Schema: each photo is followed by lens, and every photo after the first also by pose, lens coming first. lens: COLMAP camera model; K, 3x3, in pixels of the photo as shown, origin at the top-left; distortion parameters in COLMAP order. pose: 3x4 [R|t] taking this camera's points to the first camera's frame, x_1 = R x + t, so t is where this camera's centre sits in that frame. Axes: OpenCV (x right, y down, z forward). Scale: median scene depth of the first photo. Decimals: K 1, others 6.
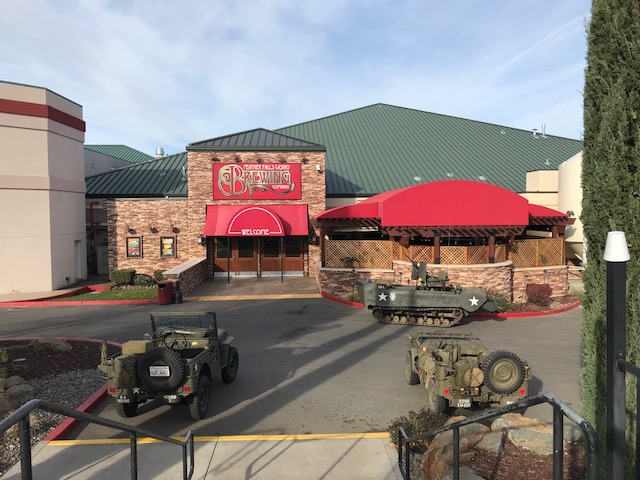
lens RADIAL K [[513.3, 0, 320.5], [0, 513.3, 239.0], [0, 0, 1]] dist [0.008344, -0.021963]
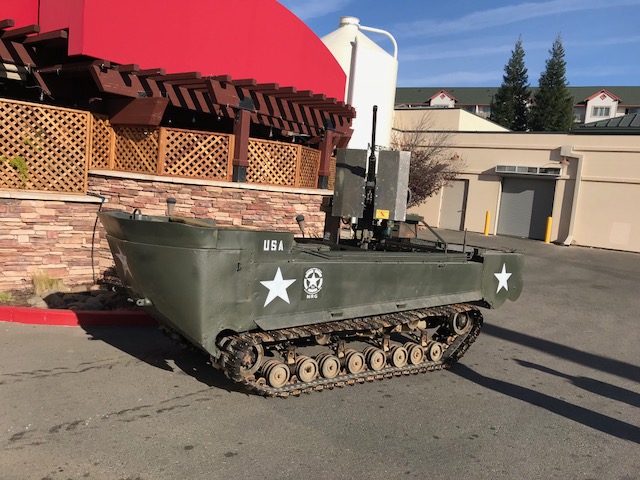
lens RADIAL K [[513.3, 0, 320.4], [0, 513.3, 240.2], [0, 0, 1]] dist [0.008344, -0.021963]
pose [[0.622067, -0.019546, 0.782720, -0.037856], [-0.052502, 0.996397, 0.066608, 0.063490], [-0.781202, -0.082529, 0.618800, 0.709516]]
